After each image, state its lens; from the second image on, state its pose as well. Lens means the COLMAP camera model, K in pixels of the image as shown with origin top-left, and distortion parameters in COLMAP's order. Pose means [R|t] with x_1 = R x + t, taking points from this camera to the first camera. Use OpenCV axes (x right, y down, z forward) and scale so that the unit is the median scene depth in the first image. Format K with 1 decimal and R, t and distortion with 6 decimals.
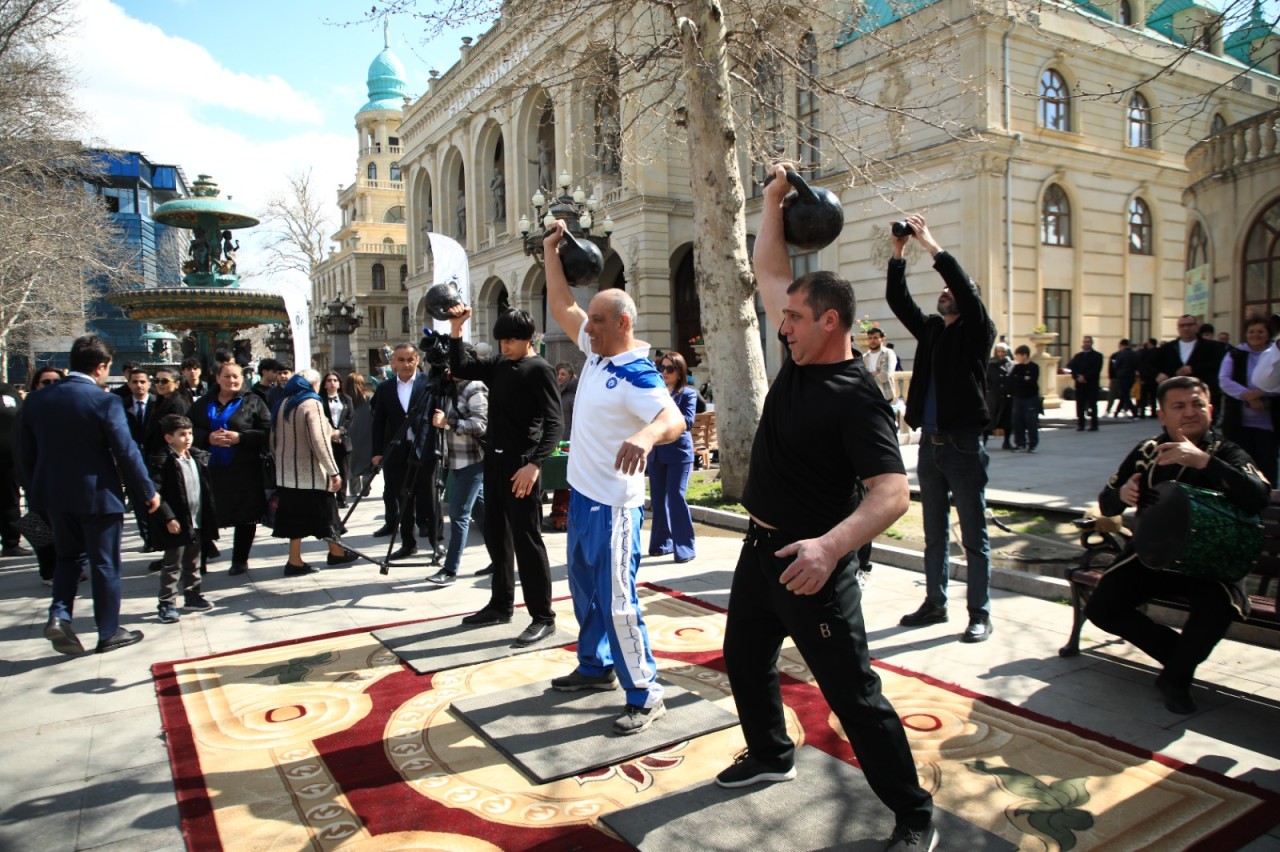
lens RADIAL K [[896.0, 0, 640.0], [0, 896.0, 426.0], [0, 0, 1]] dist [-0.044603, 0.020517]
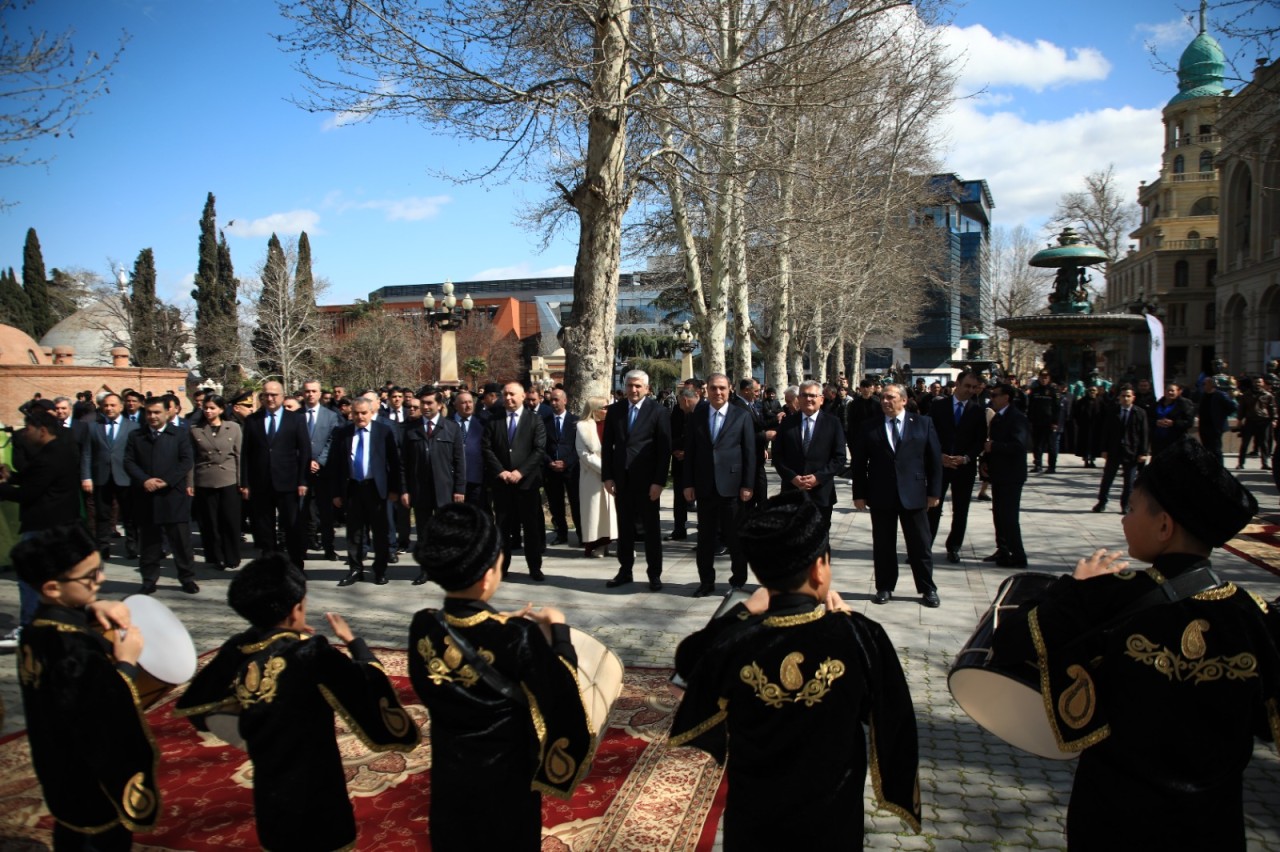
lens RADIAL K [[896.0, 0, 640.0], [0, 896.0, 426.0], [0, 0, 1]] dist [-0.044603, 0.020517]
pose [[0.688584, 0.063197, -0.722397, 0.011495], [-0.054019, 0.997898, 0.035807, -0.000211], [0.723142, 0.014367, 0.690550, -0.104058]]
